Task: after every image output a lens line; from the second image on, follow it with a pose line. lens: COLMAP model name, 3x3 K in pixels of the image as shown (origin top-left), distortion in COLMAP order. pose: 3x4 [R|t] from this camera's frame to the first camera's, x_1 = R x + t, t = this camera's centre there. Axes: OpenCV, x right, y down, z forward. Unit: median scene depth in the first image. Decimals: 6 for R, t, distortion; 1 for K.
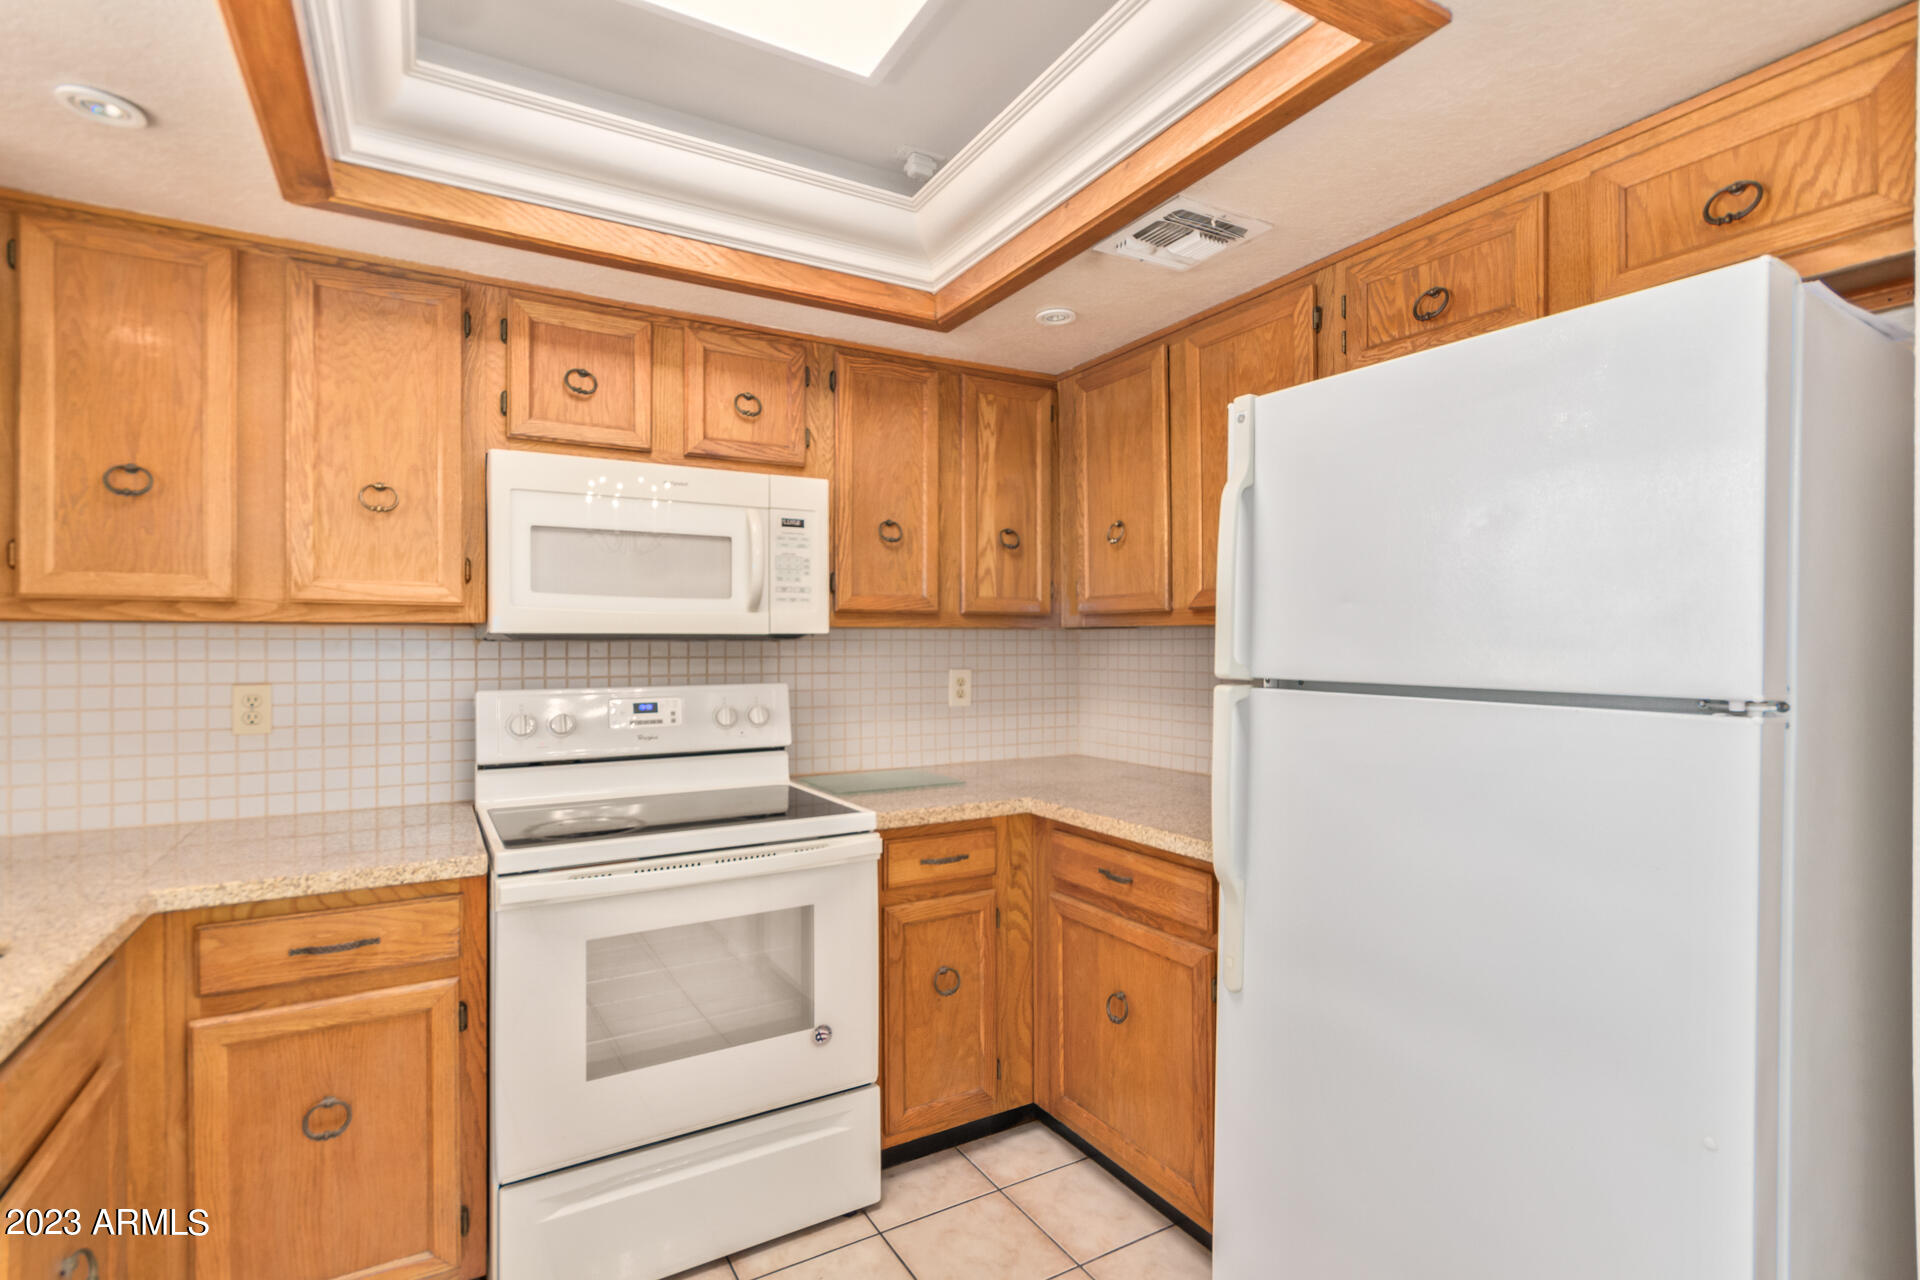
lens RADIAL K [[891.1, 0, 946.7], [0, 891.1, 650.4], [0, 0, 1]] dist [0.005898, 0.001457]
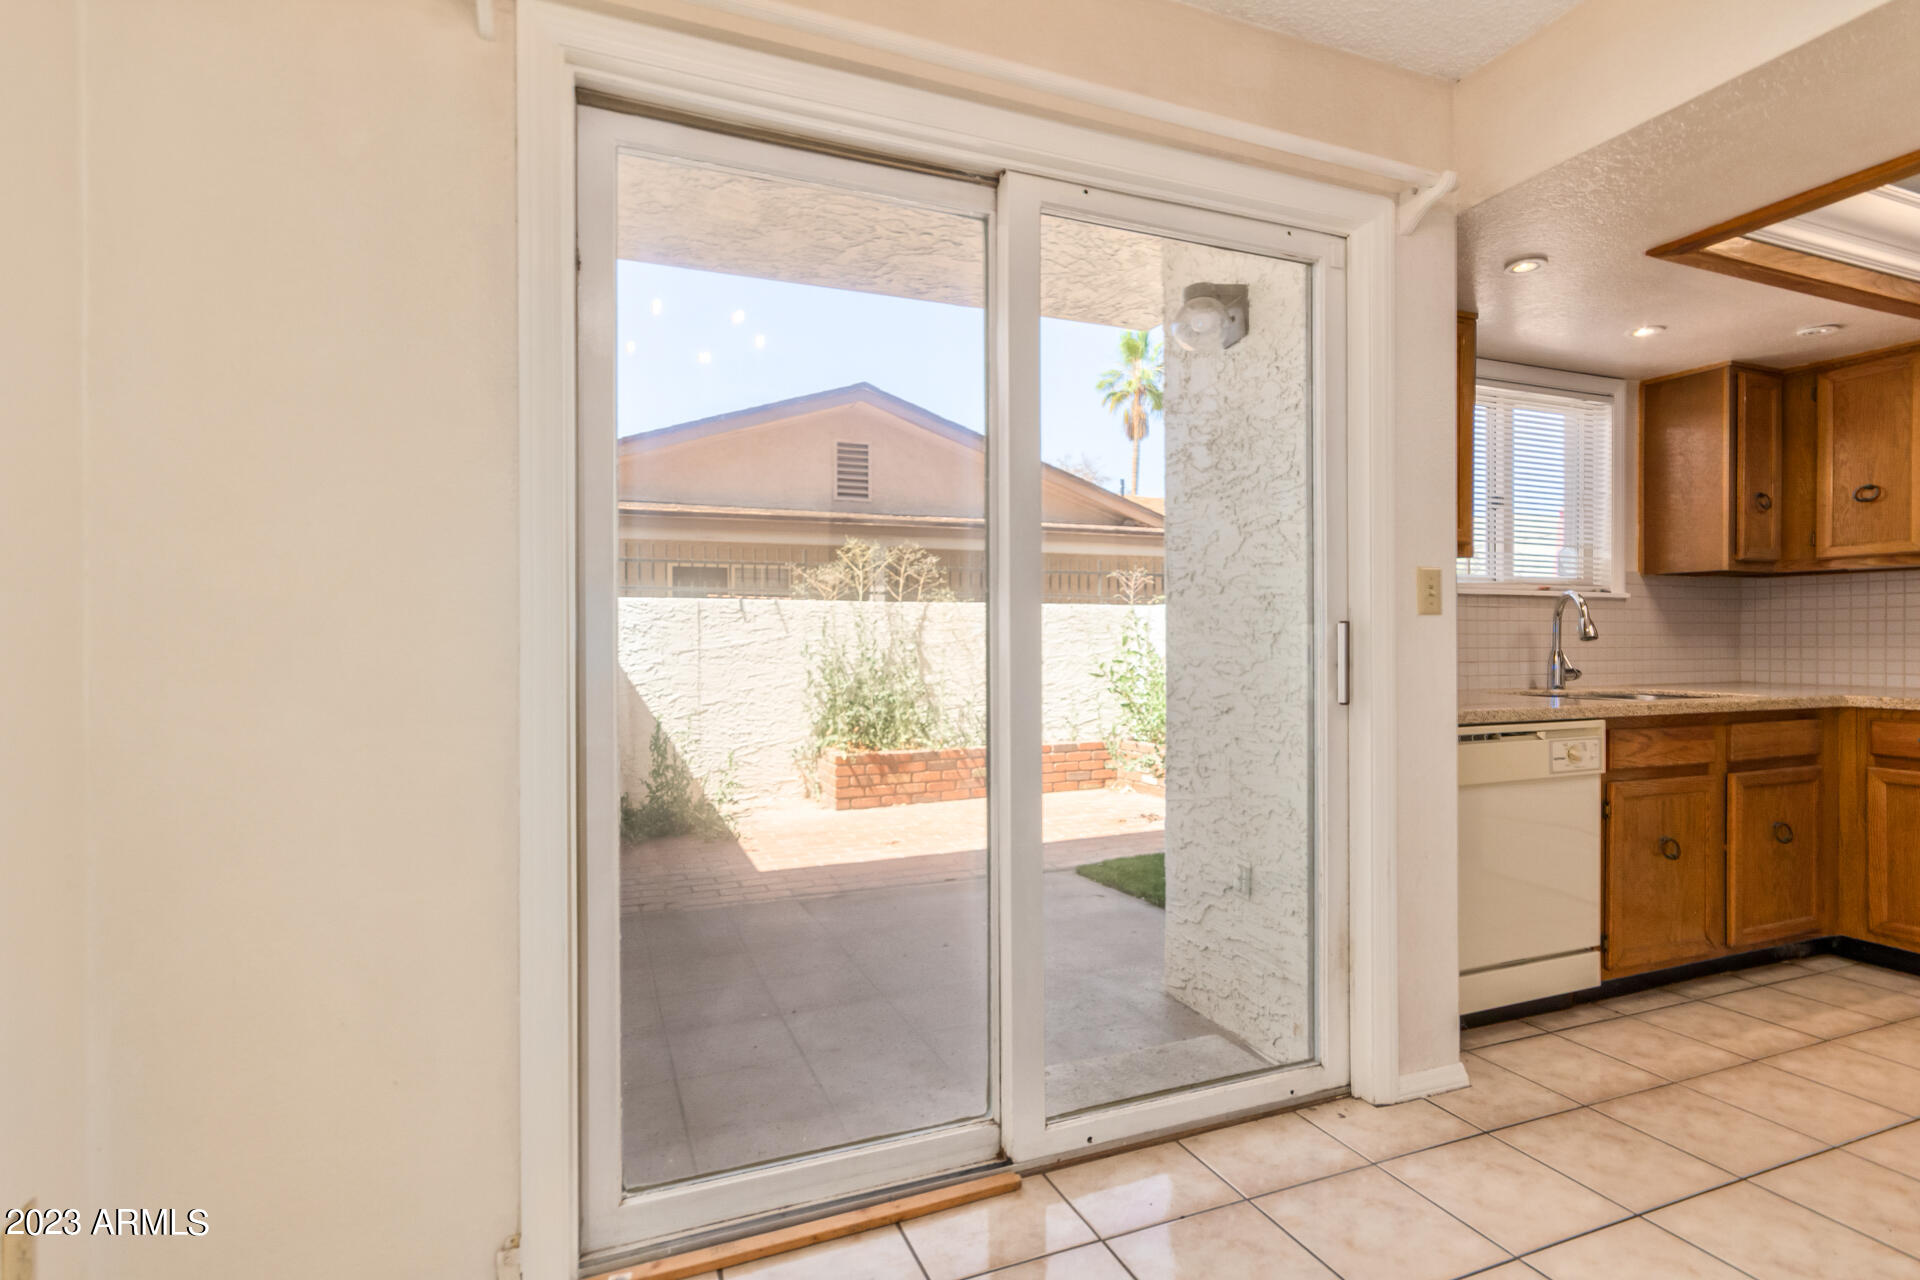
lens RADIAL K [[891.1, 0, 938.7], [0, 891.1, 641.5], [0, 0, 1]] dist [0.005898, 0.001457]
pose [[-0.145380, -0.000005, -0.989376, 1.074252], [-0.015561, 0.999876, 0.002281, 0.126868], [0.989254, 0.015727, -0.145362, -0.563311]]
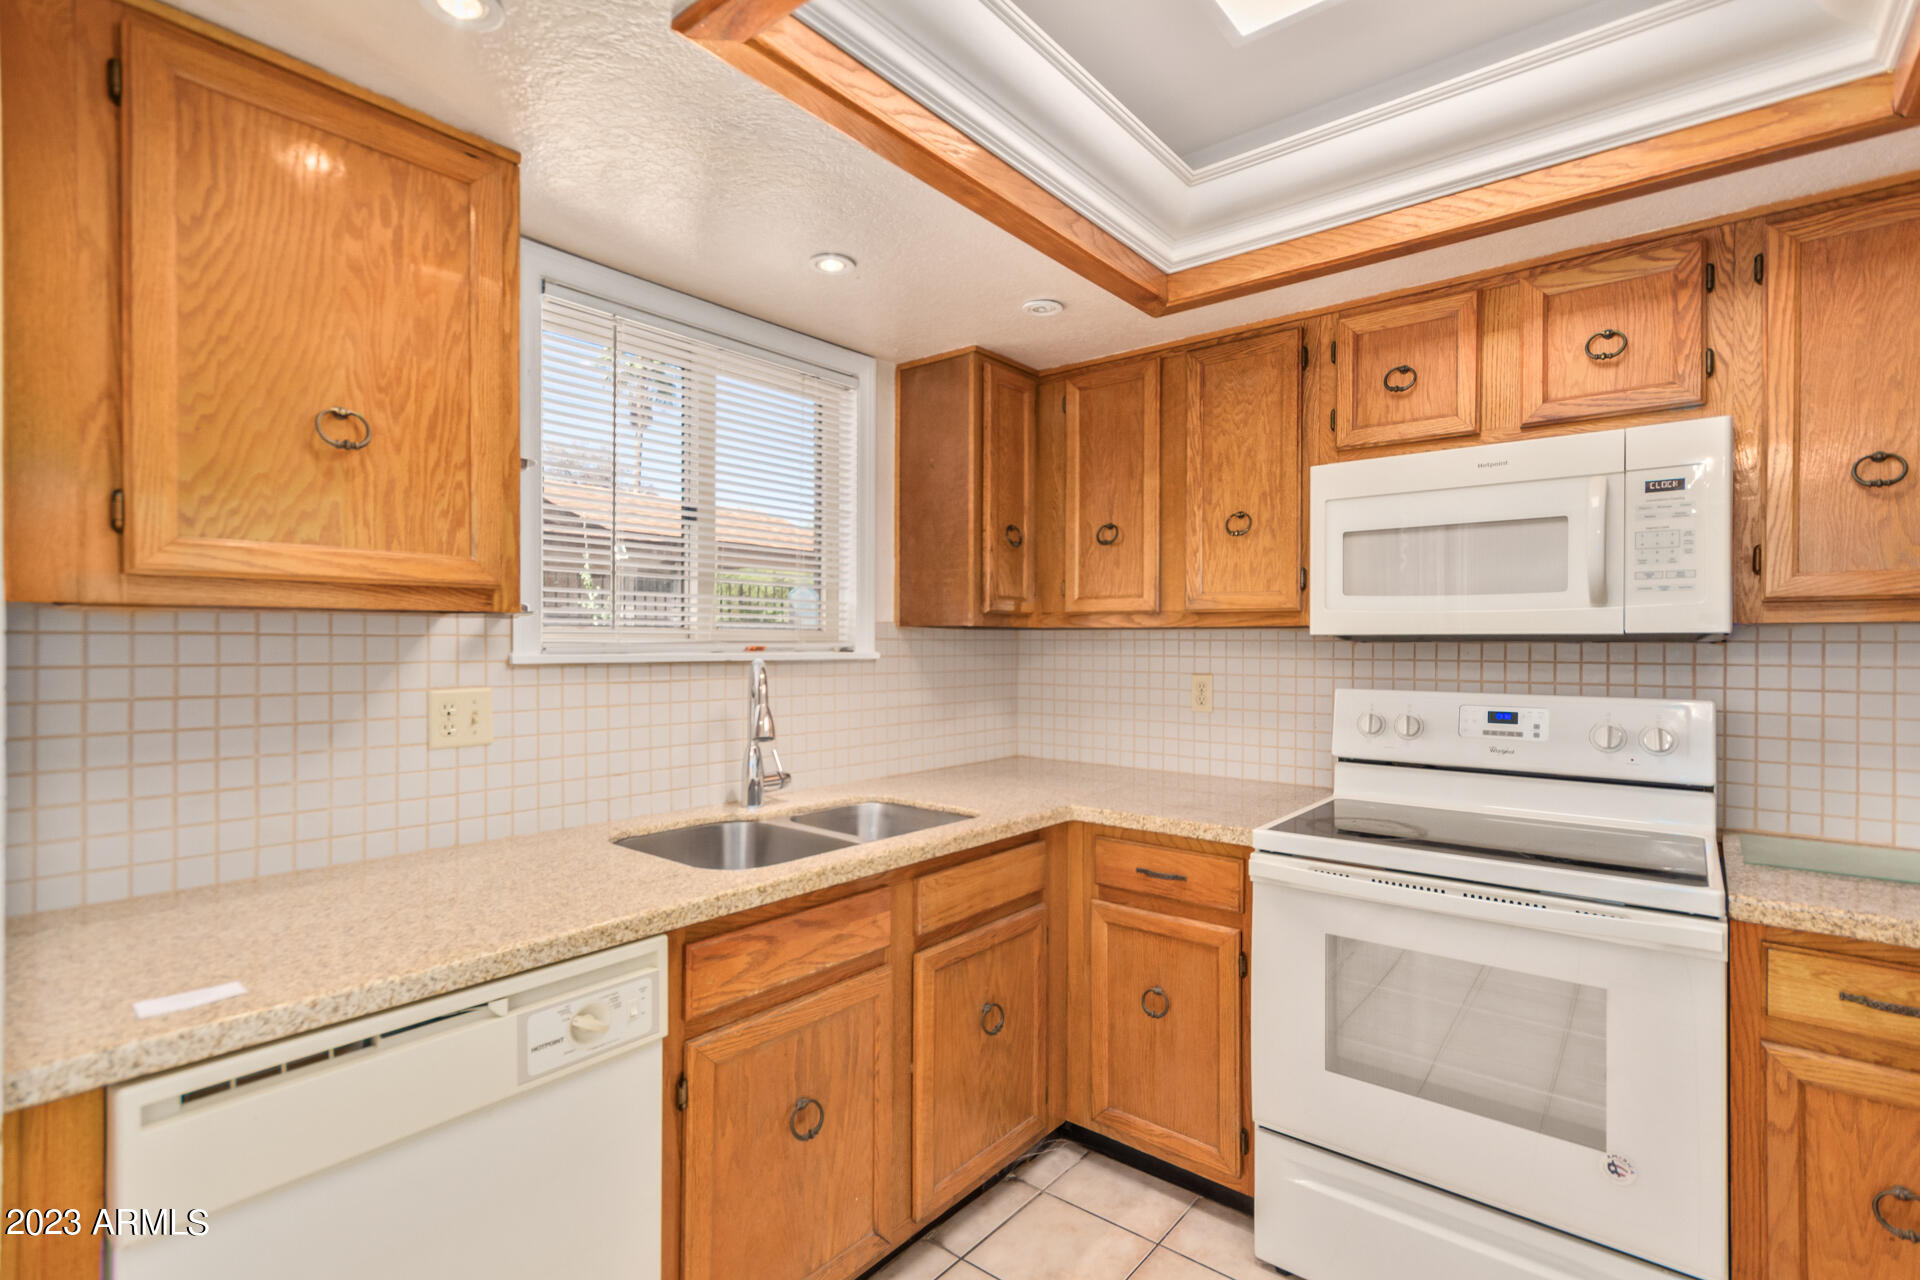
lens RADIAL K [[891.1, 0, 962.2], [0, 891.1, 649.5], [0, 0, 1]] dist [0.005898, 0.001457]
pose [[0.367575, 0.009251, -0.929948, 0.338044], [-0.011758, 0.999917, 0.005299, -0.002385], [0.929920, 0.008987, 0.367653, 0.194224]]
